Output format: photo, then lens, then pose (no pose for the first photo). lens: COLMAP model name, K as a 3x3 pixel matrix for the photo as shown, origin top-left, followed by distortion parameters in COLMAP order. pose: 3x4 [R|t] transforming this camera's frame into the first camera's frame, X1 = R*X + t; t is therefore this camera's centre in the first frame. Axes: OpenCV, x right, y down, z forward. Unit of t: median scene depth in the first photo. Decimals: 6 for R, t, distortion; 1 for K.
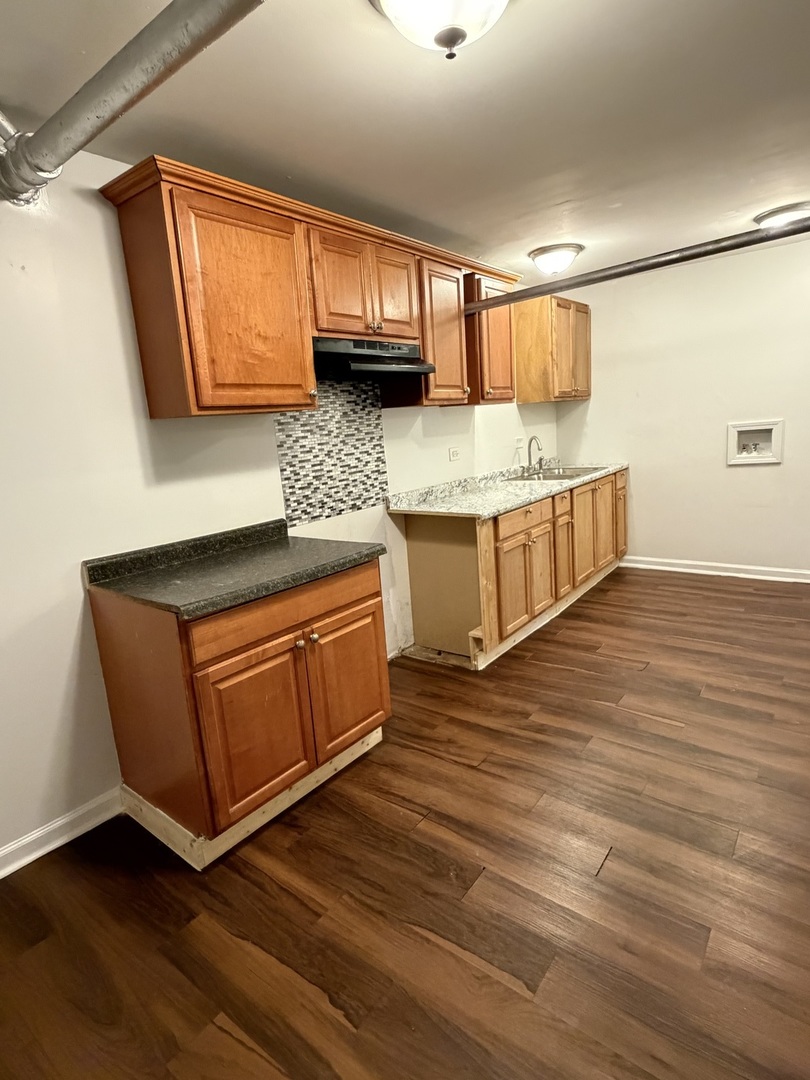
lens RADIAL K [[574.4, 0, 404.9], [0, 574.4, 538.6], [0, 0, 1]] dist [0.002451, 0.000044]
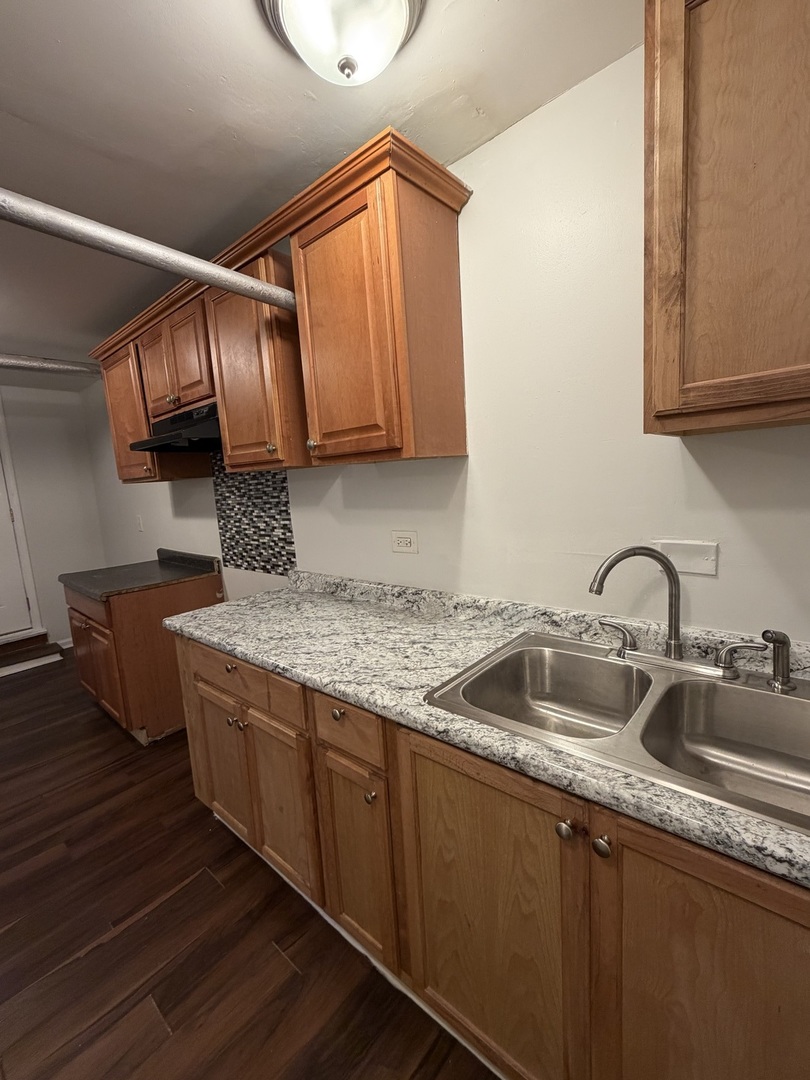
lens RADIAL K [[453.9, 0, 405.9], [0, 453.9, 537.3], [0, 0, 1]] dist [-0.000393, -0.000065]
pose [[-0.043401, 0.210690, -0.976589, 0.660050], [-0.133556, 0.967513, 0.214668, -0.310145], [0.990091, 0.139746, -0.013853, 1.247125]]
